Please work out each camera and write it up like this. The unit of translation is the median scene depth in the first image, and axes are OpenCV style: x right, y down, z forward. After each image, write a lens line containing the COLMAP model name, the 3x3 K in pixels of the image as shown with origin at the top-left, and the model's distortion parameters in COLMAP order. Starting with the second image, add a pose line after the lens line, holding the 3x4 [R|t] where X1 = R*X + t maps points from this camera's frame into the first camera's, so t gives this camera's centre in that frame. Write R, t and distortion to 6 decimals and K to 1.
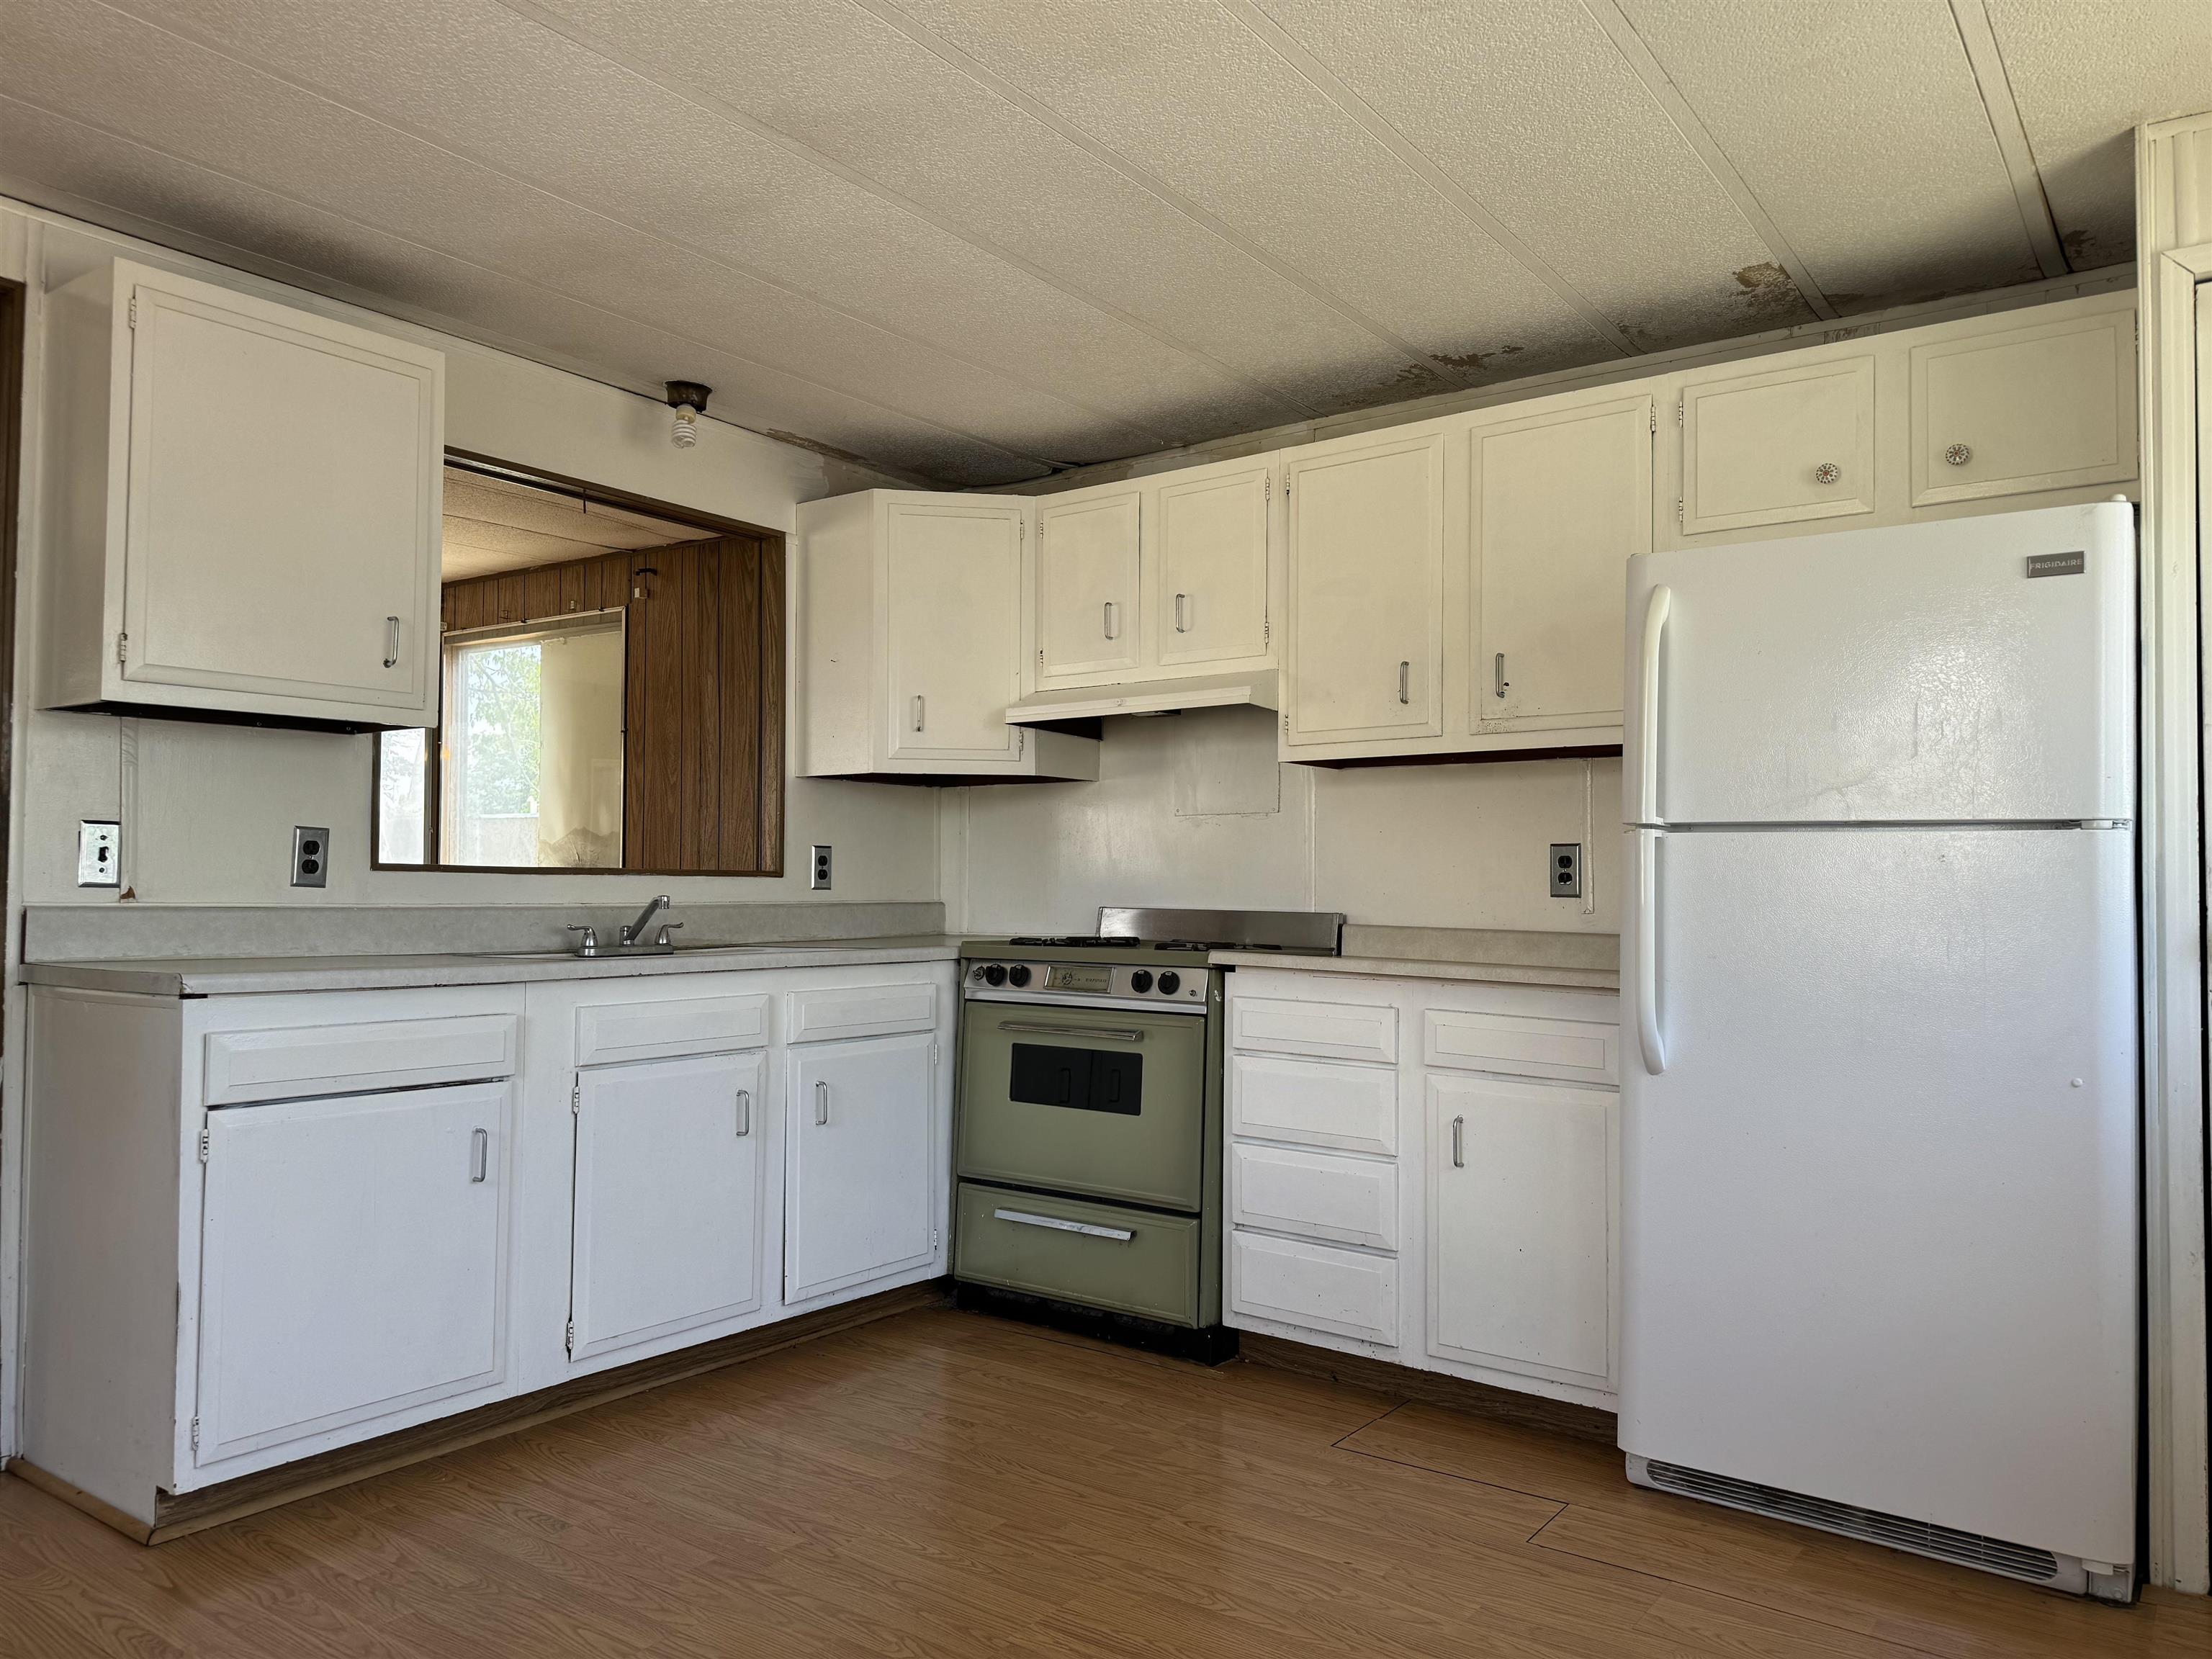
lens RADIAL K [[1542.6, 0, 1097.4], [0, 1542.6, 834.0], [0, 0, 1]] dist [0.088509, -0.119187]
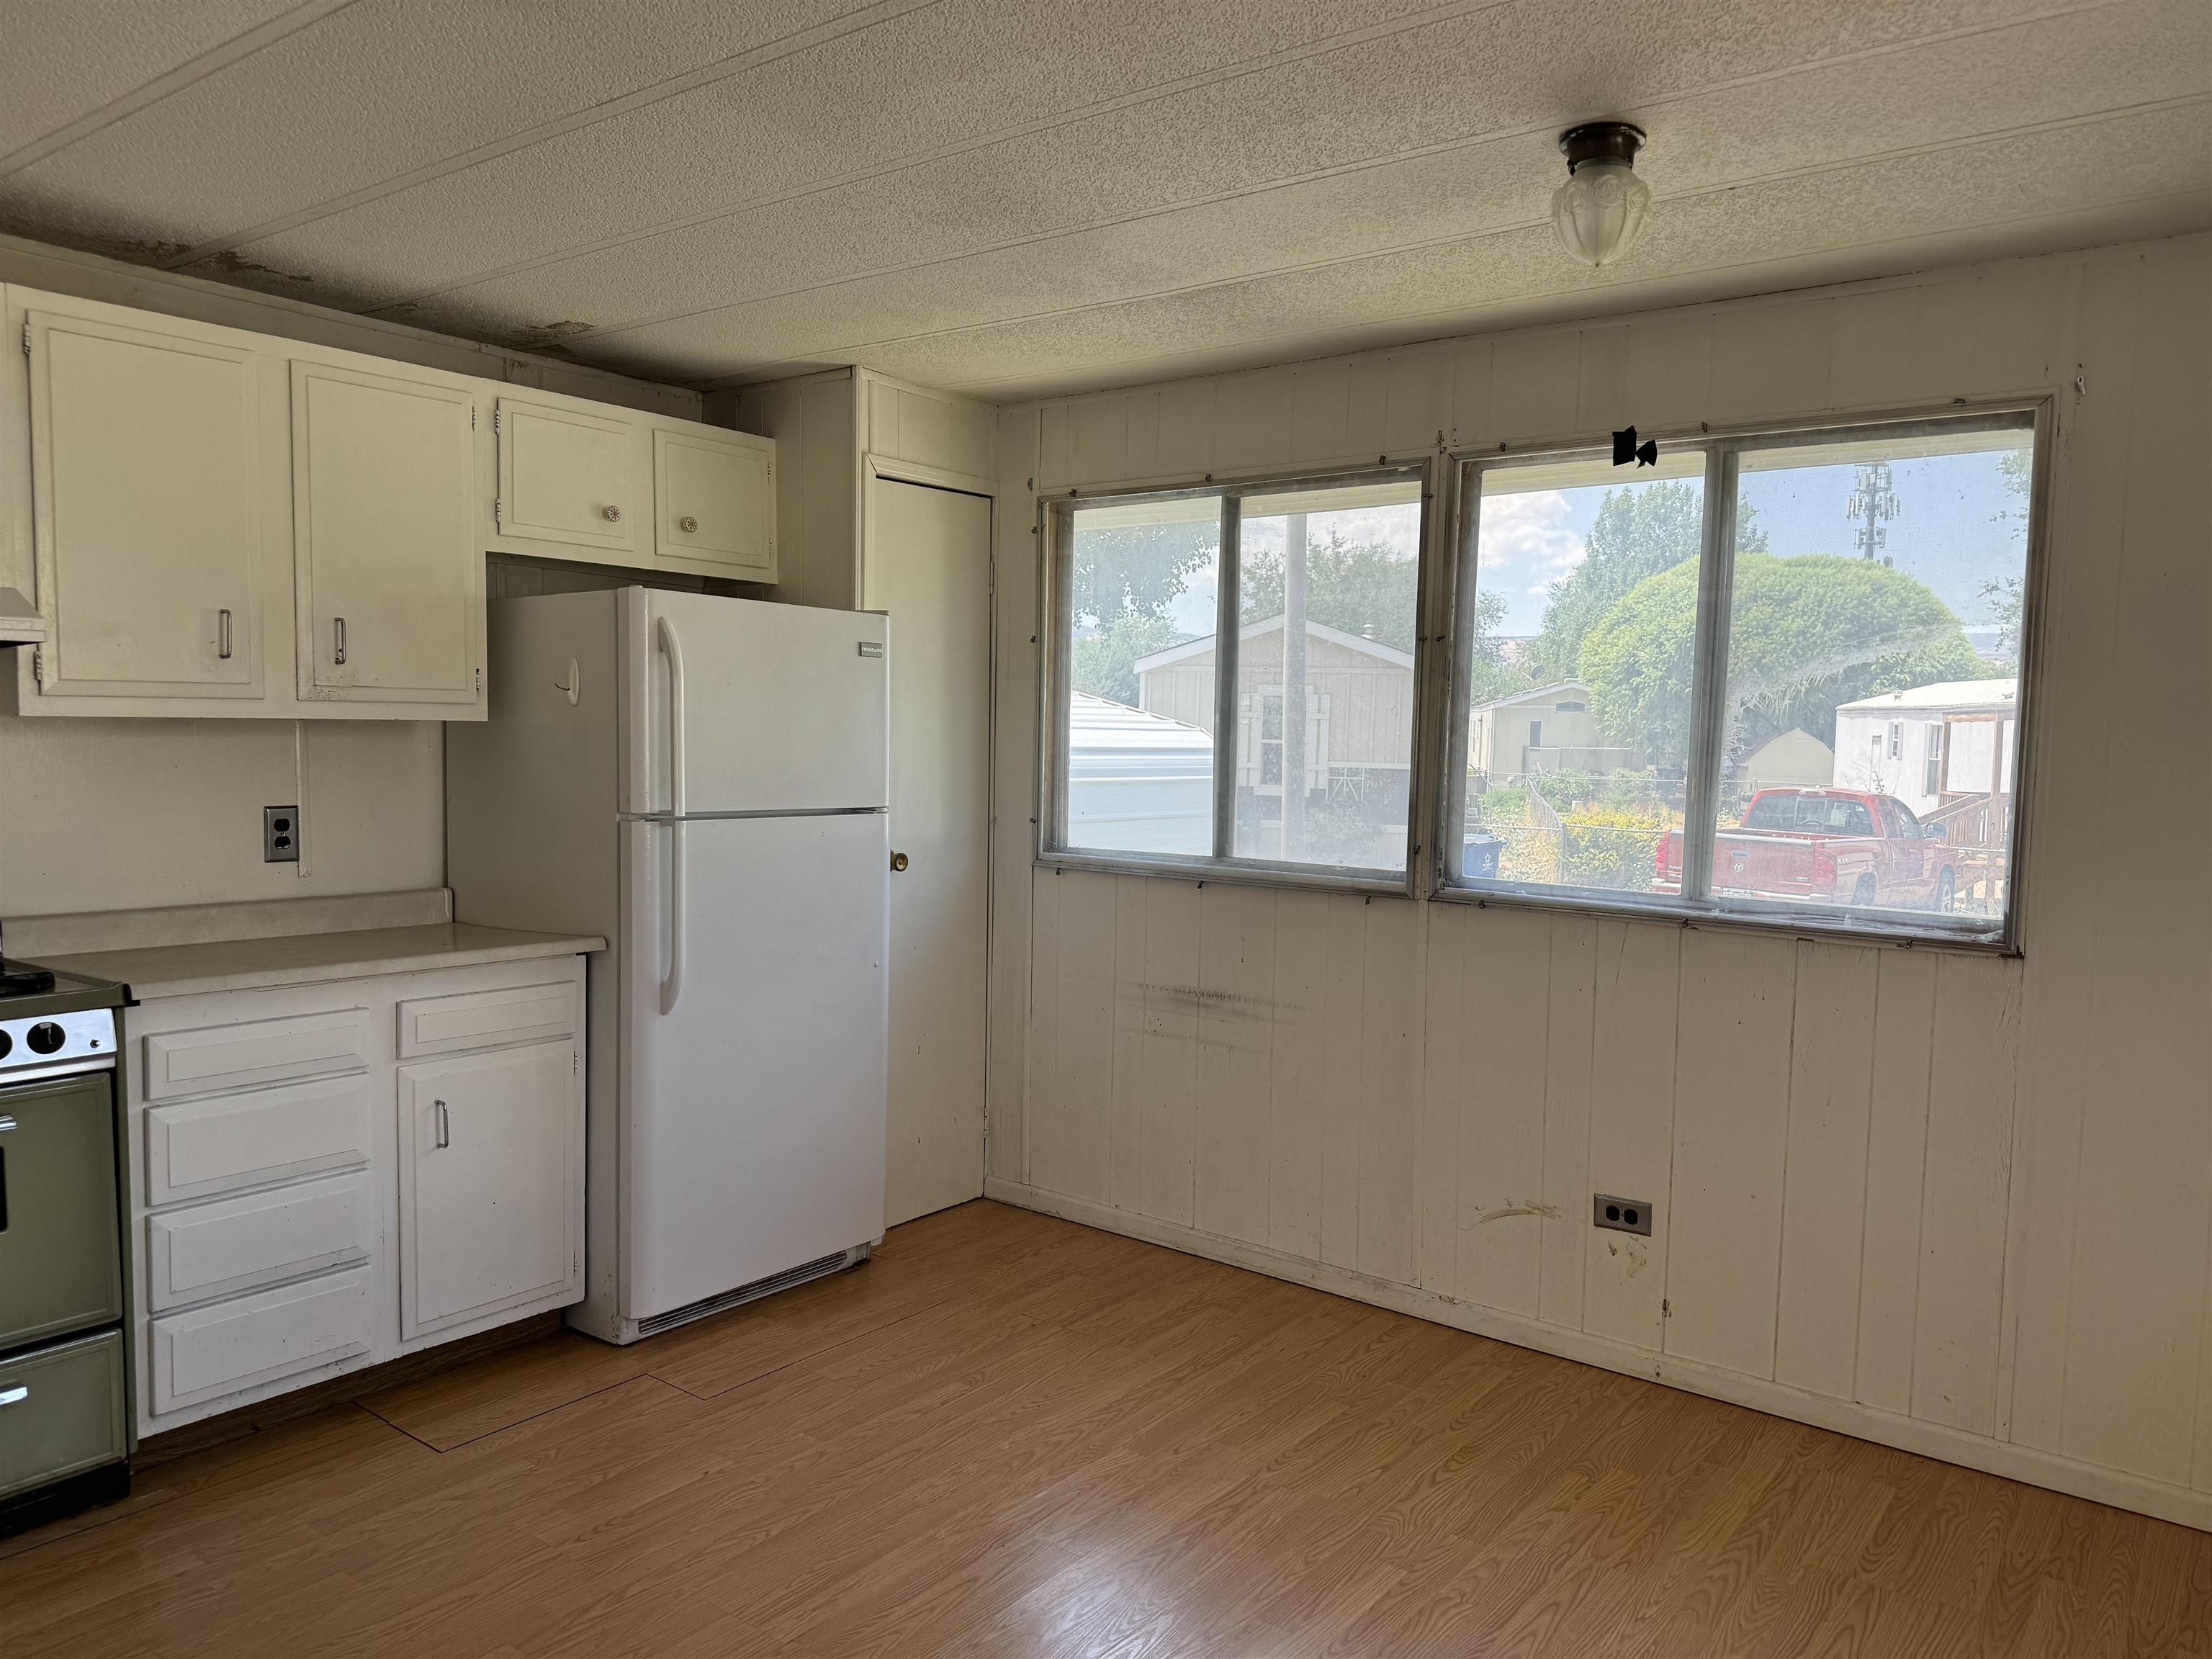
lens RADIAL K [[1570.0, 0, 1106.0], [0, 1570.0, 829.5], [0, 0, 1]] dist [0.001308, 0.000638]
pose [[0.011058, -0.079743, 0.996754, -0.695297], [-0.054648, 0.995277, 0.080231, -0.089475], [-0.998444, -0.055358, 0.006648, 0.514293]]
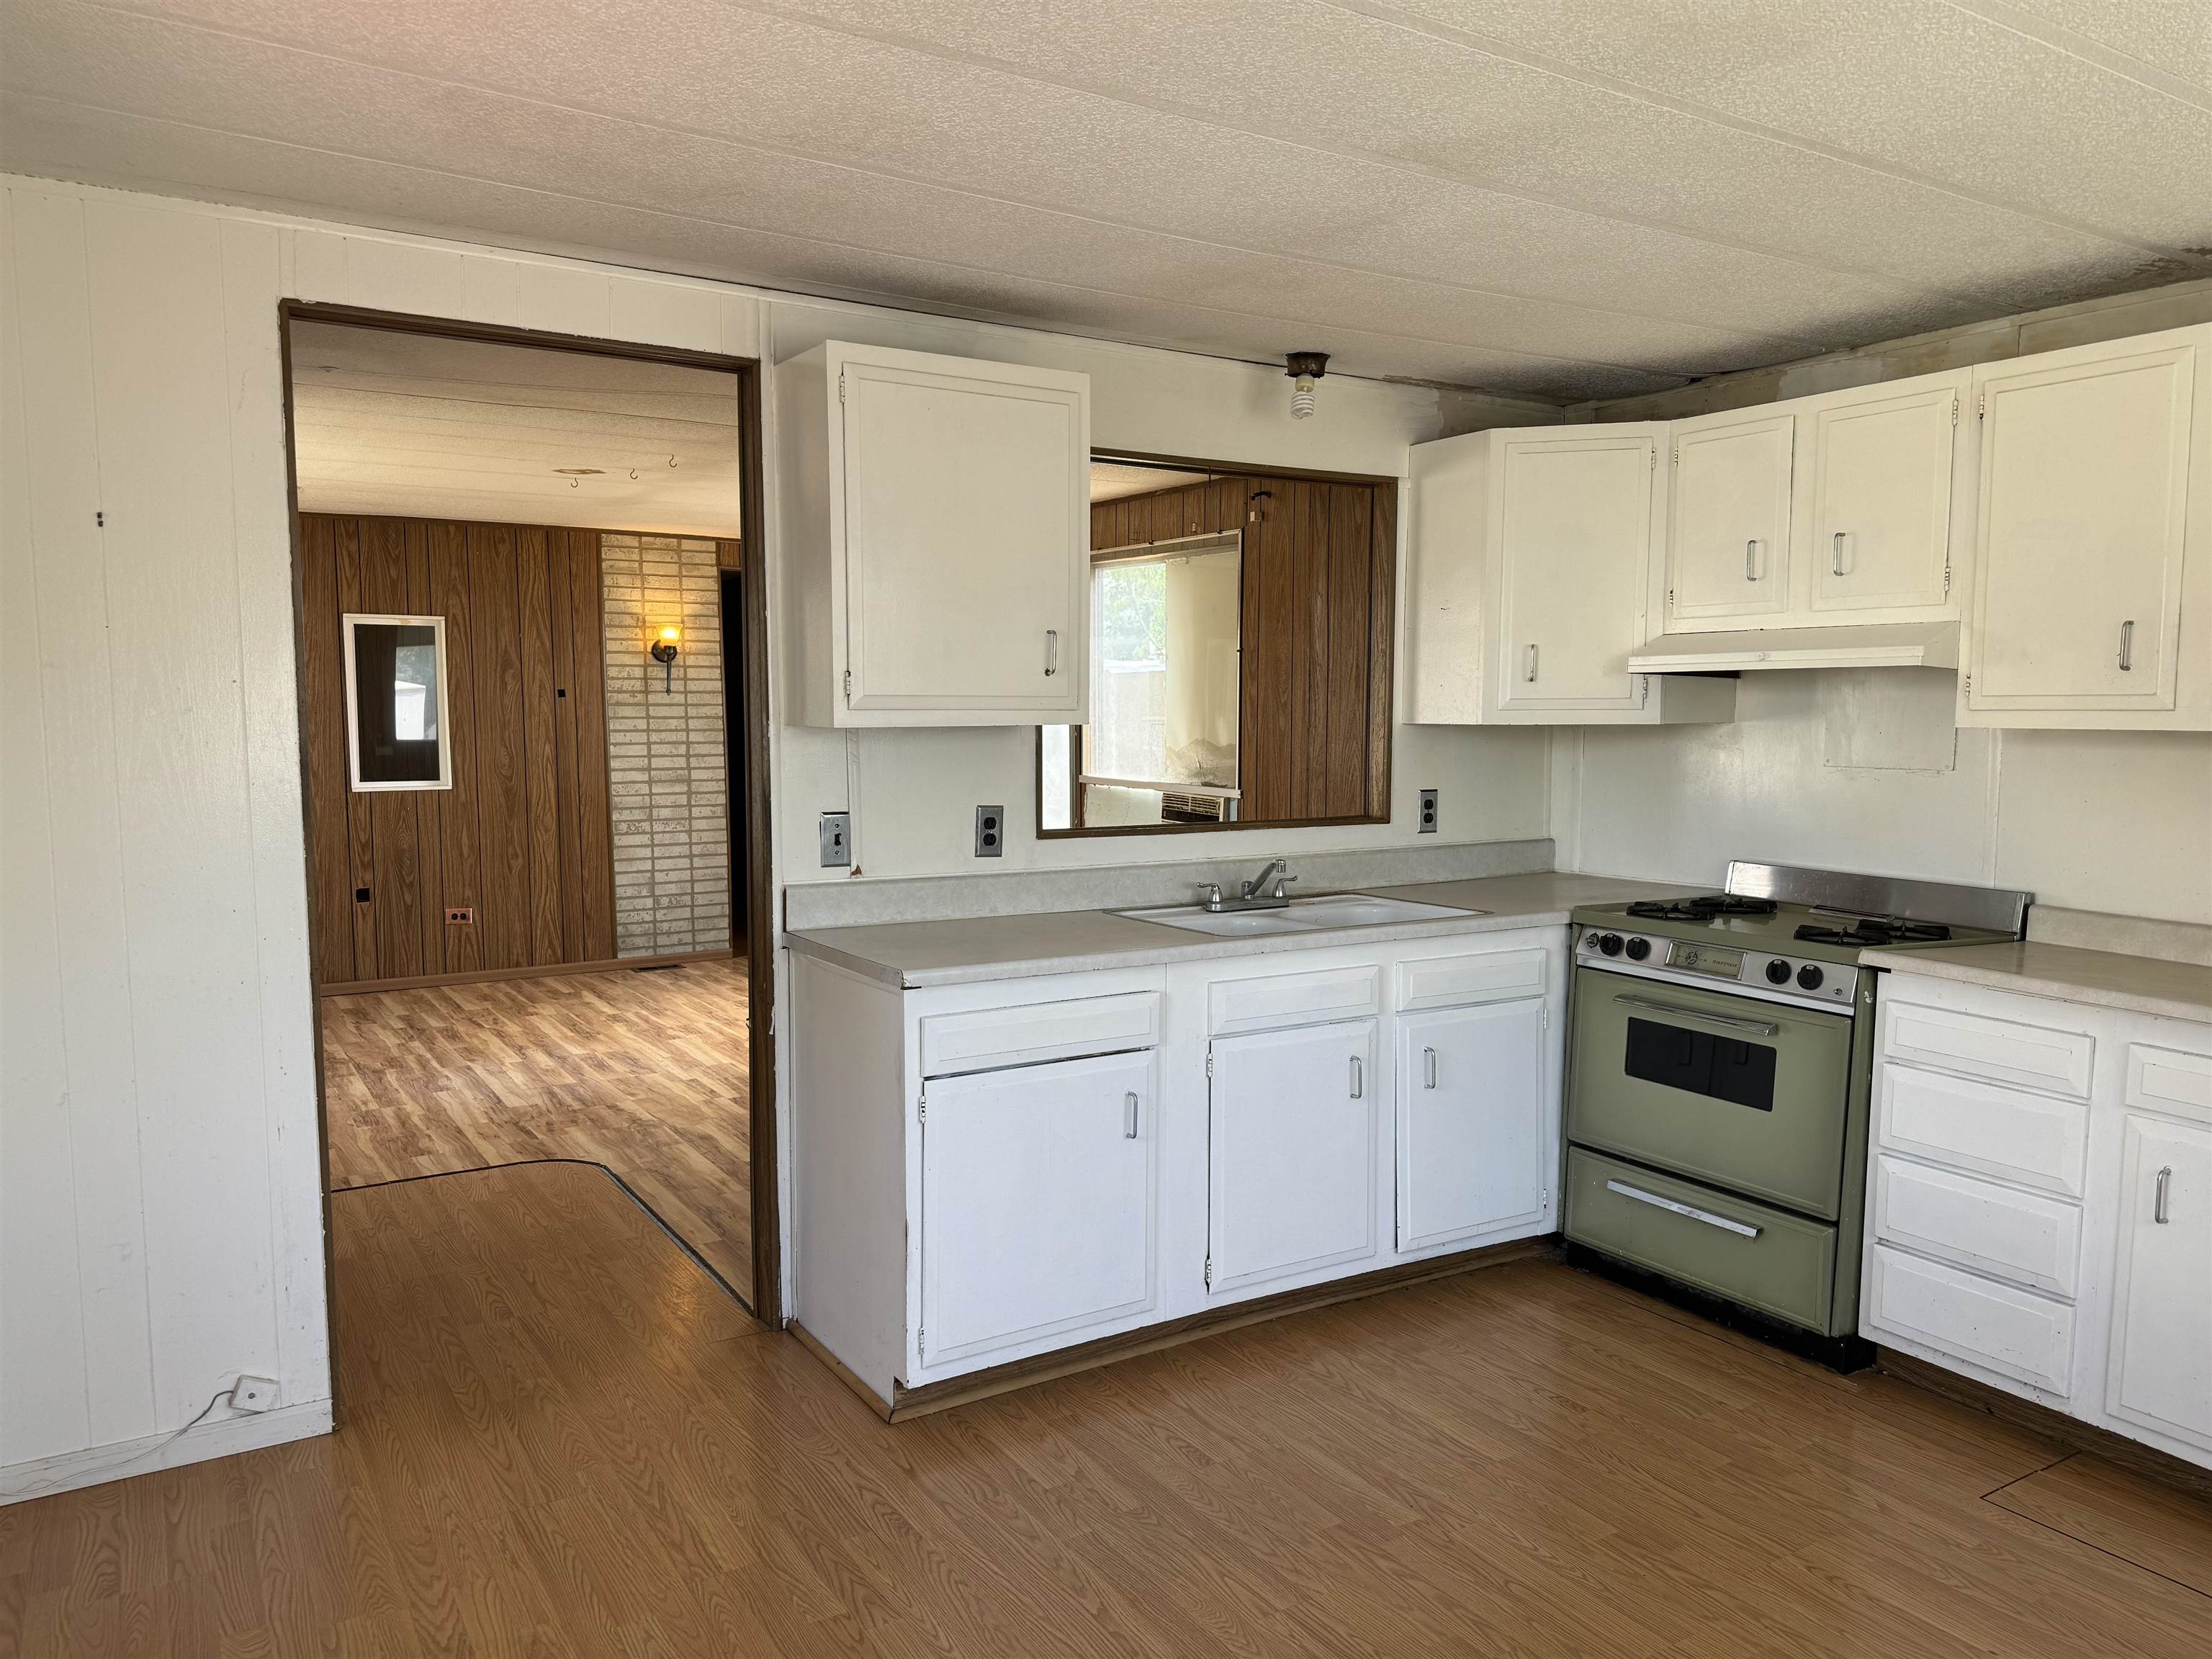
lens RADIAL K [[1542.6, 0, 1097.4], [0, 1542.6, 834.0], [0, 0, 1]] dist [0.088509, -0.119187]
pose [[0.927927, 0.027751, -0.371727, -0.004232], [0.015485, 0.993494, 0.112823, -0.104129], [0.372439, -0.110448, 0.921461, -0.020006]]
